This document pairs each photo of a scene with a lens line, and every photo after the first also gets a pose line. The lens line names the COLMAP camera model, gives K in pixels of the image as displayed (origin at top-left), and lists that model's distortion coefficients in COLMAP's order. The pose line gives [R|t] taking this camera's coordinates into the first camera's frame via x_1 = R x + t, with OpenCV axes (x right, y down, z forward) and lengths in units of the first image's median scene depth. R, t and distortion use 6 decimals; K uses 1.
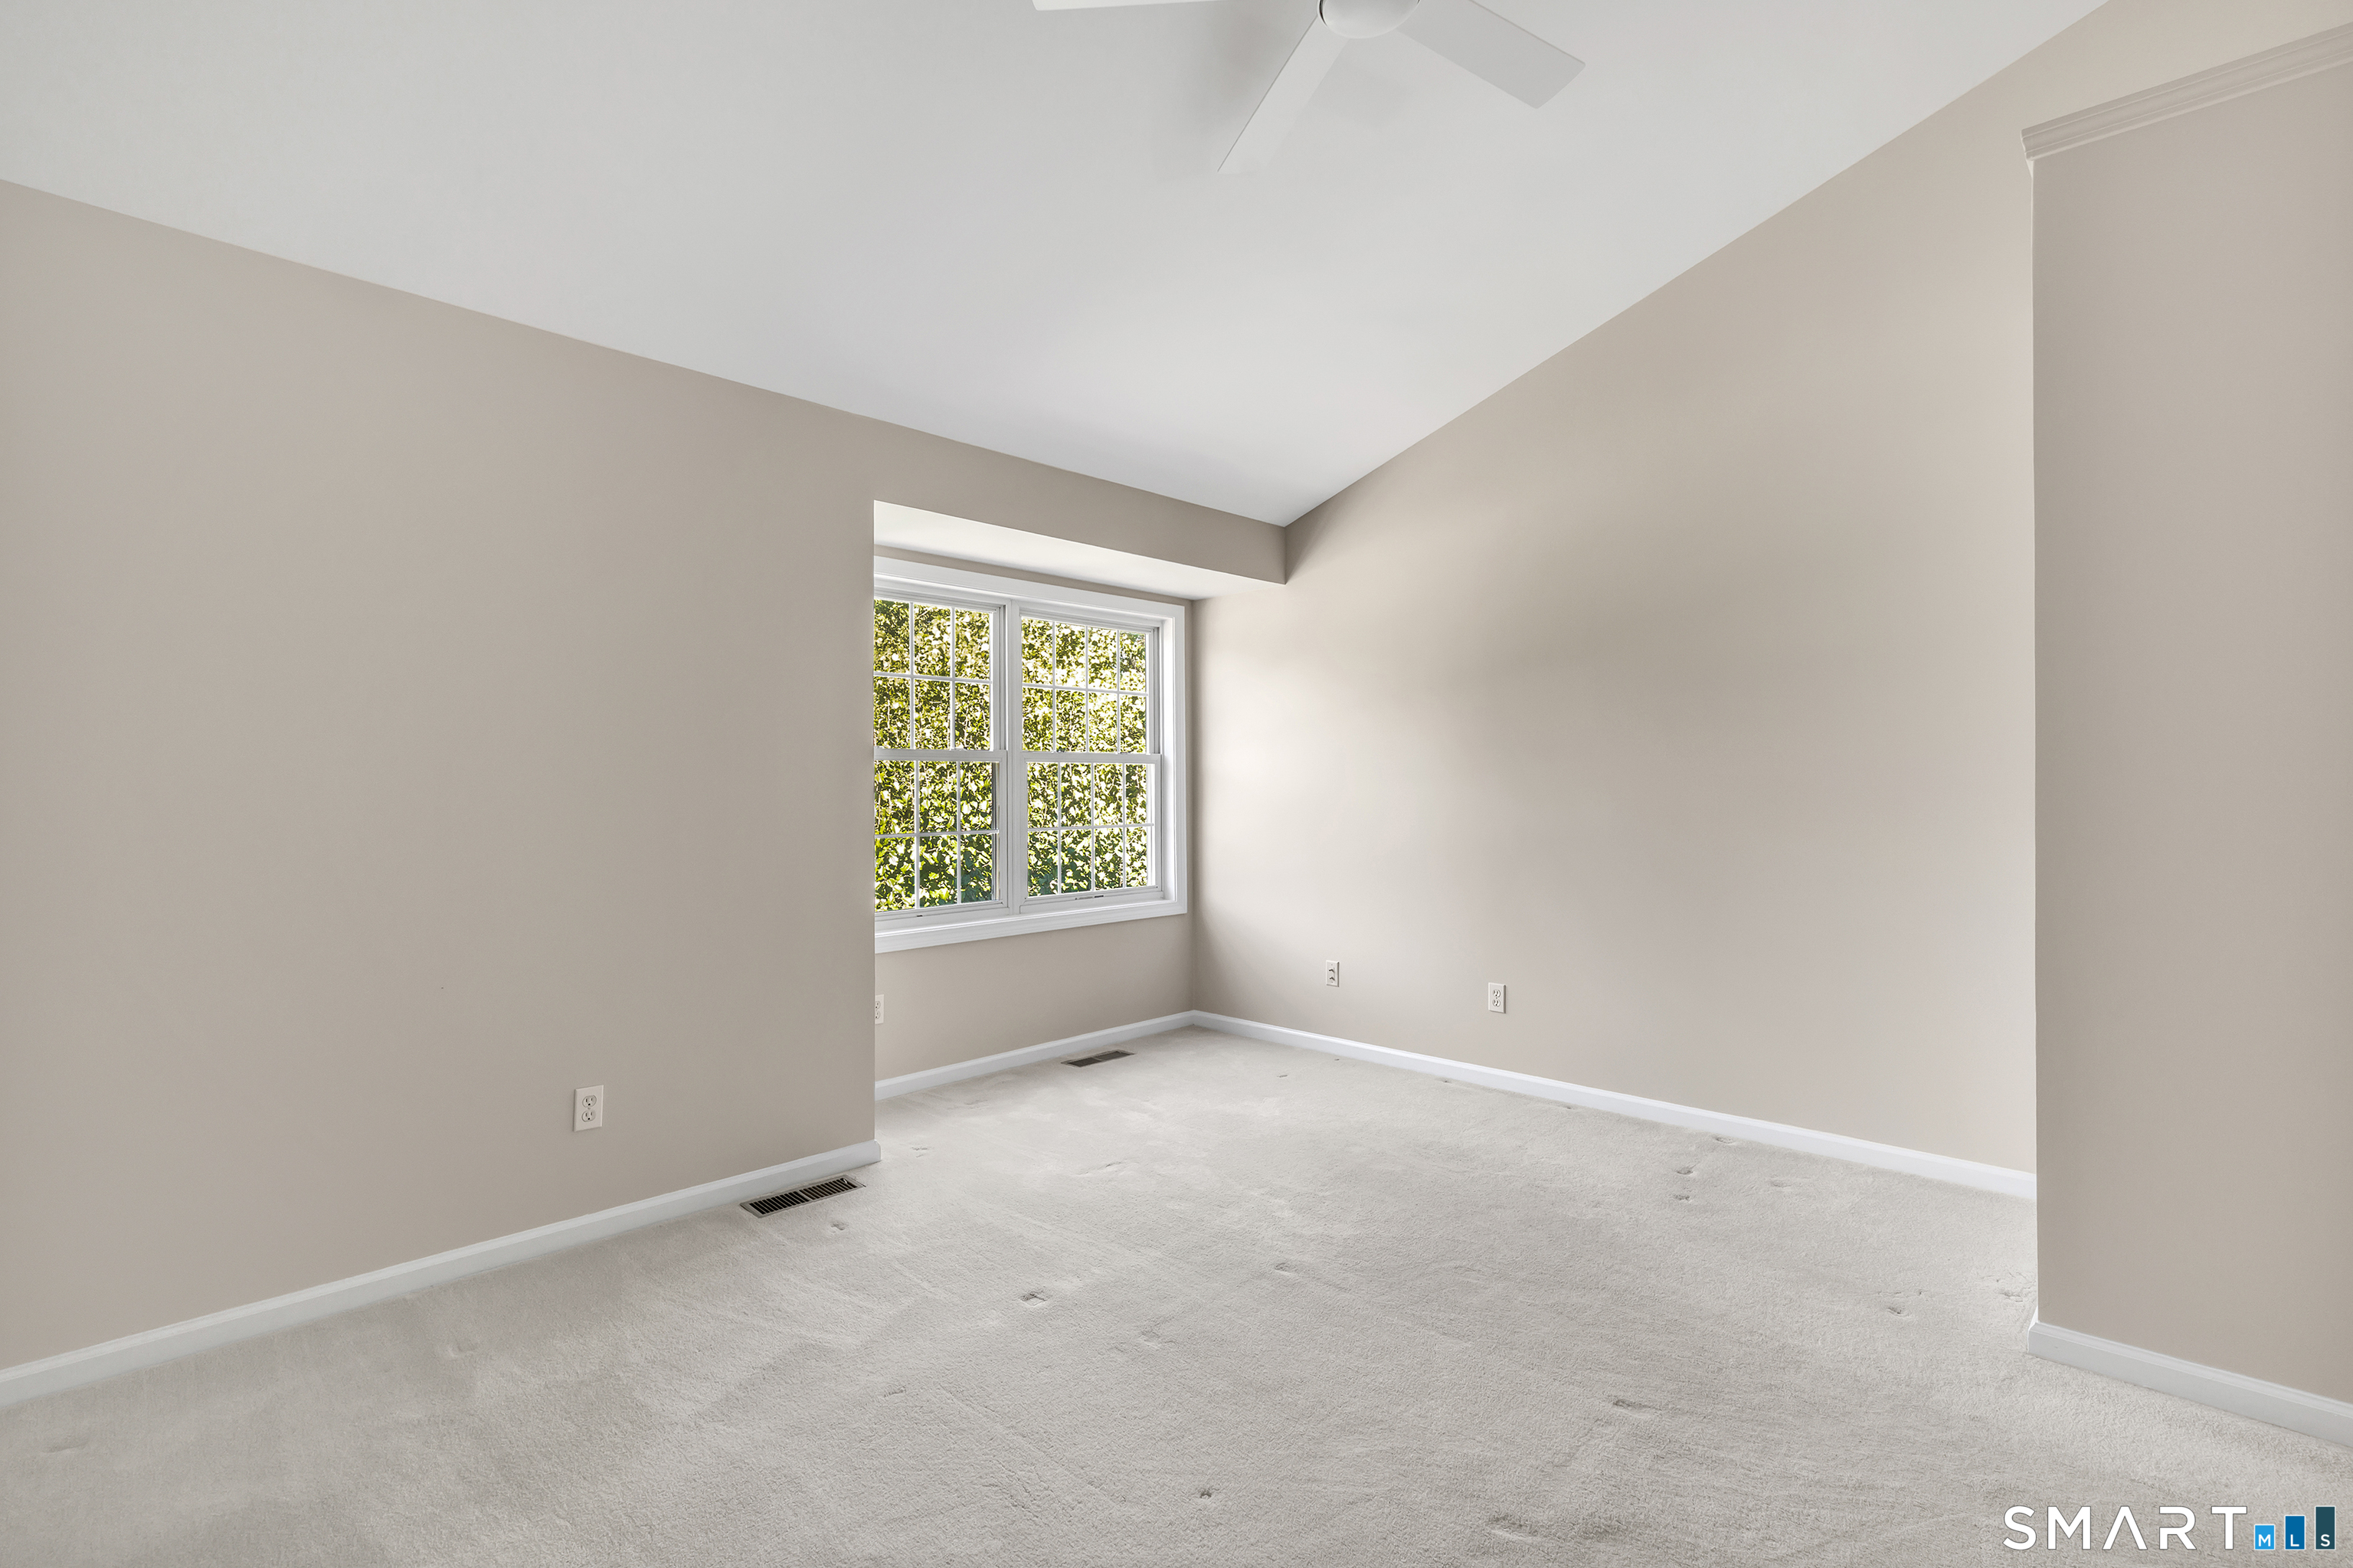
lens RADIAL K [[1063.5, 0, 1175.2], [0, 1063.5, 786.2], [0, 0, 1]] dist [-0.003211, -0.000427]
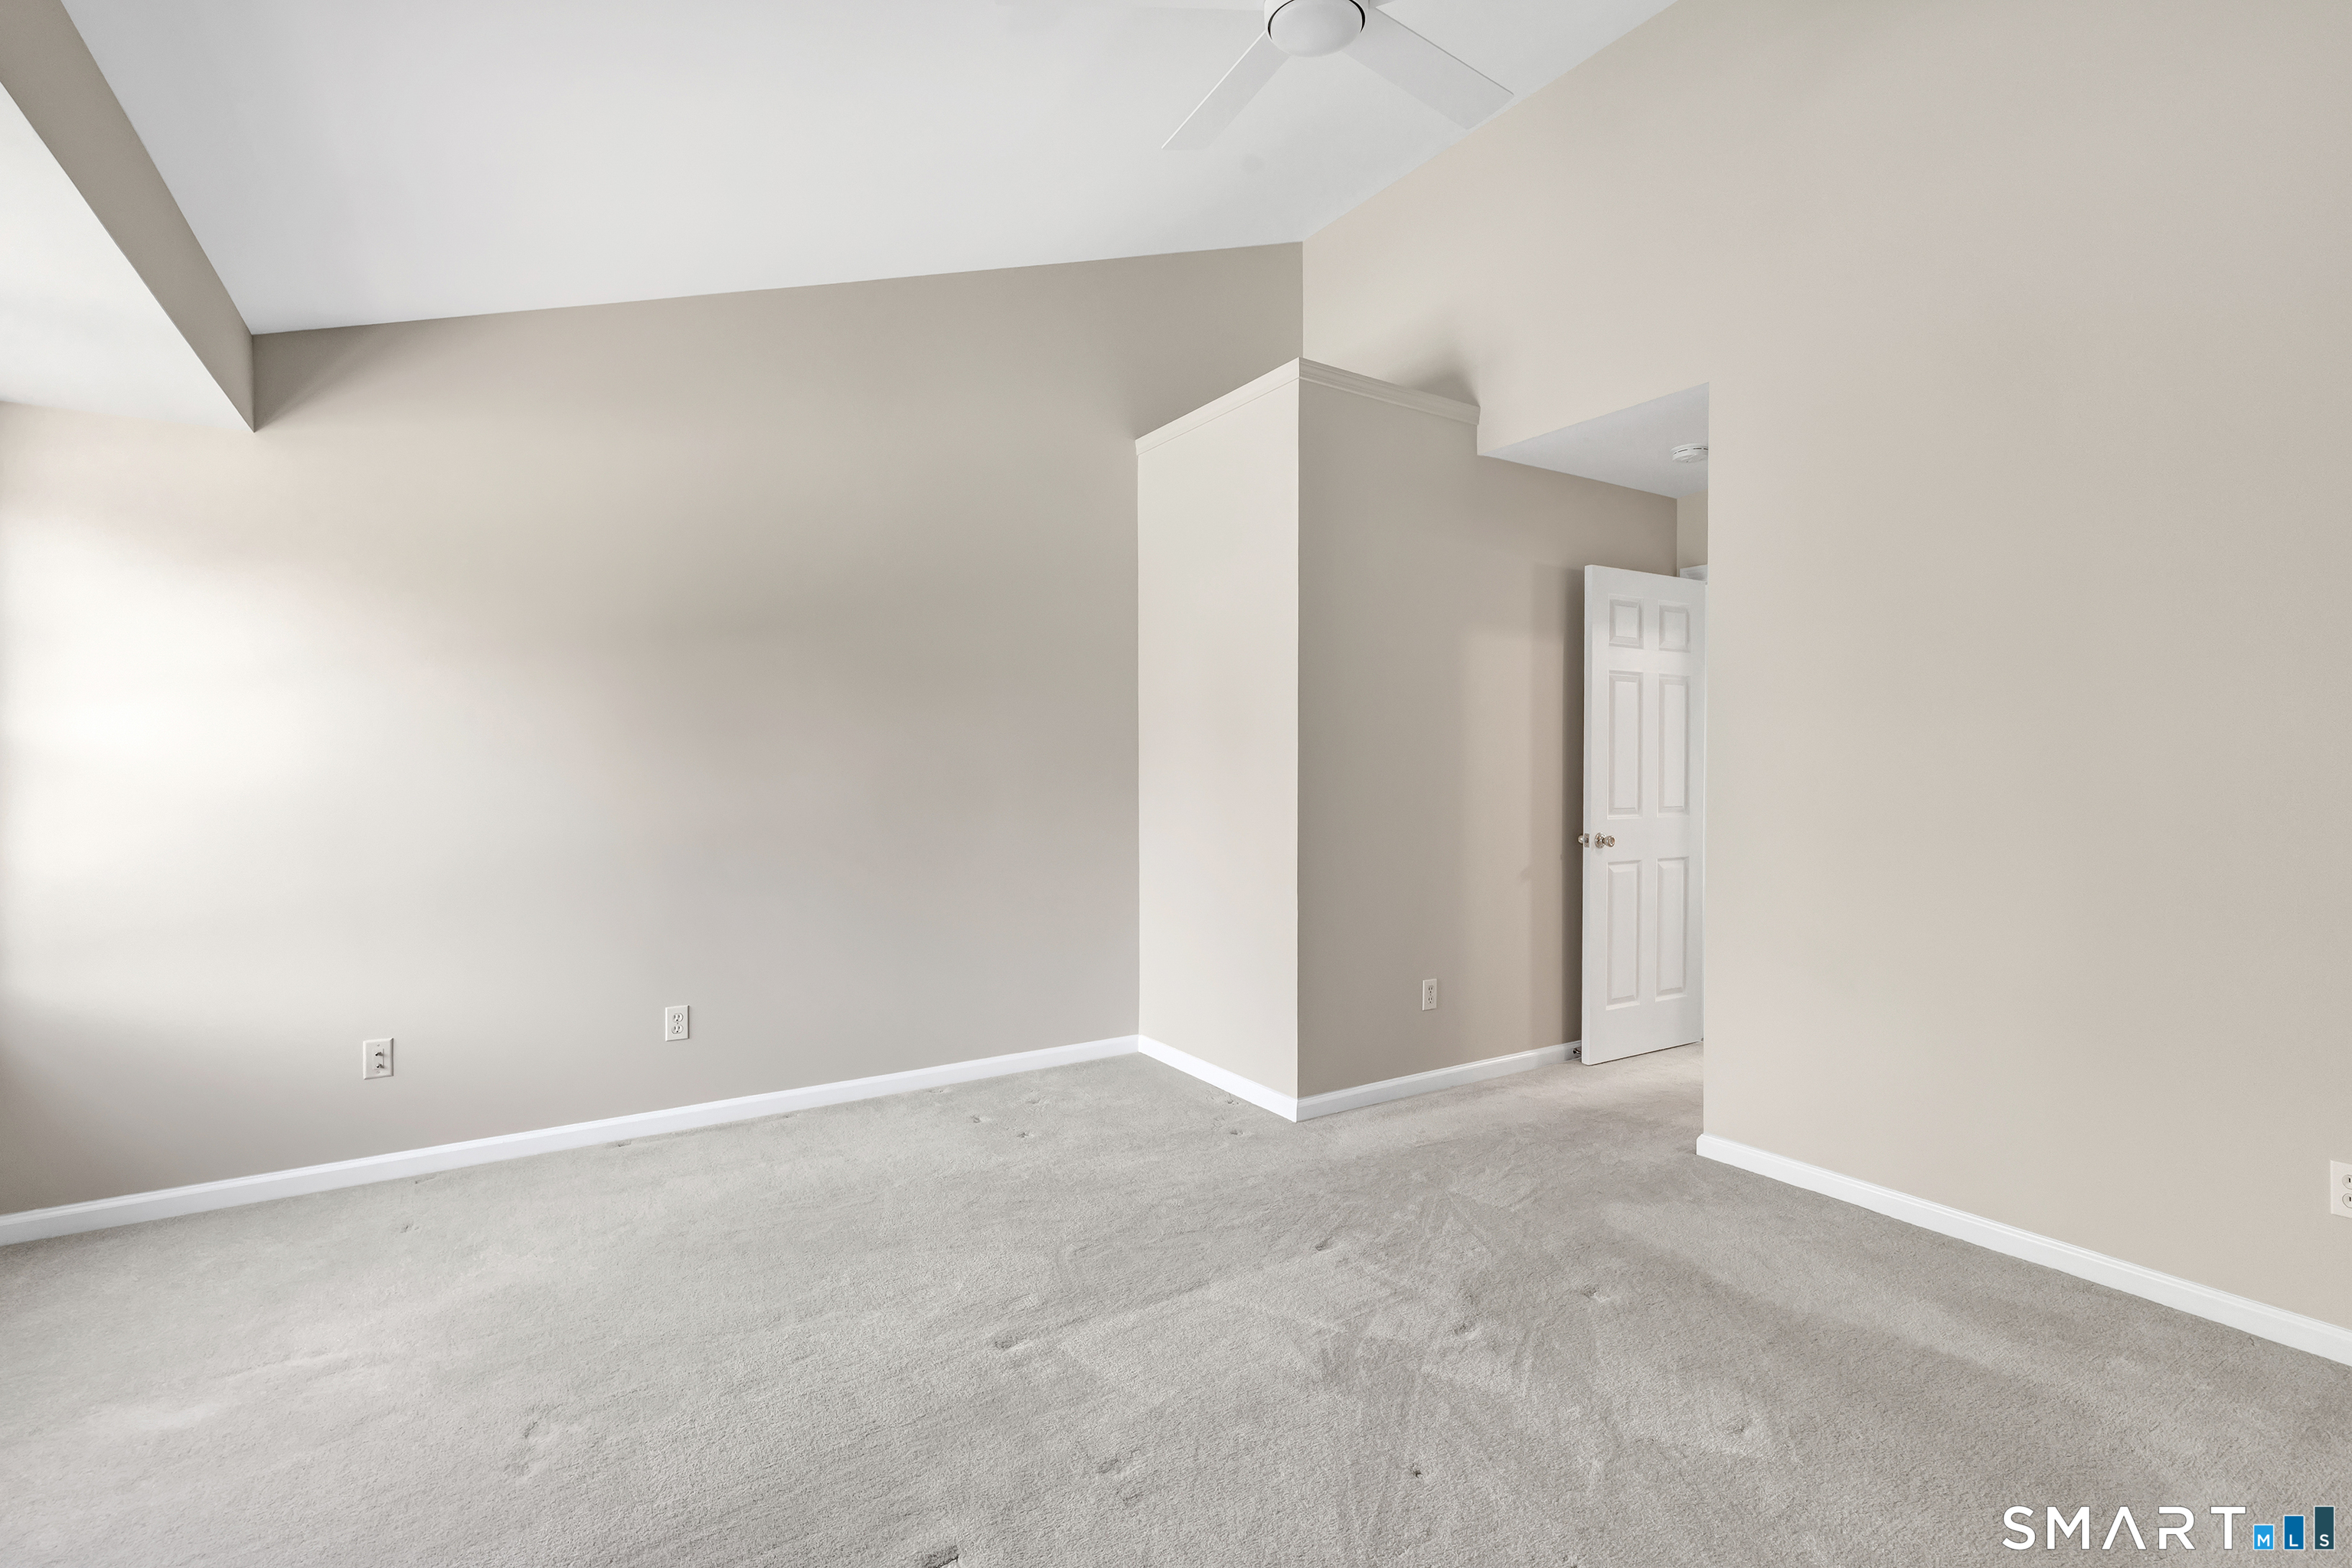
lens RADIAL K [[1063.0, 0, 1181.4], [0, 1063.0, 783.0], [0, 0, 1]] dist [-0.003211, -0.000427]
pose [[0.235706, -0.011254, 0.971759, -0.467334], [0.004861, 0.999934, 0.010402, 0.003122], [-0.971812, 0.002272, 0.235746, 0.467908]]
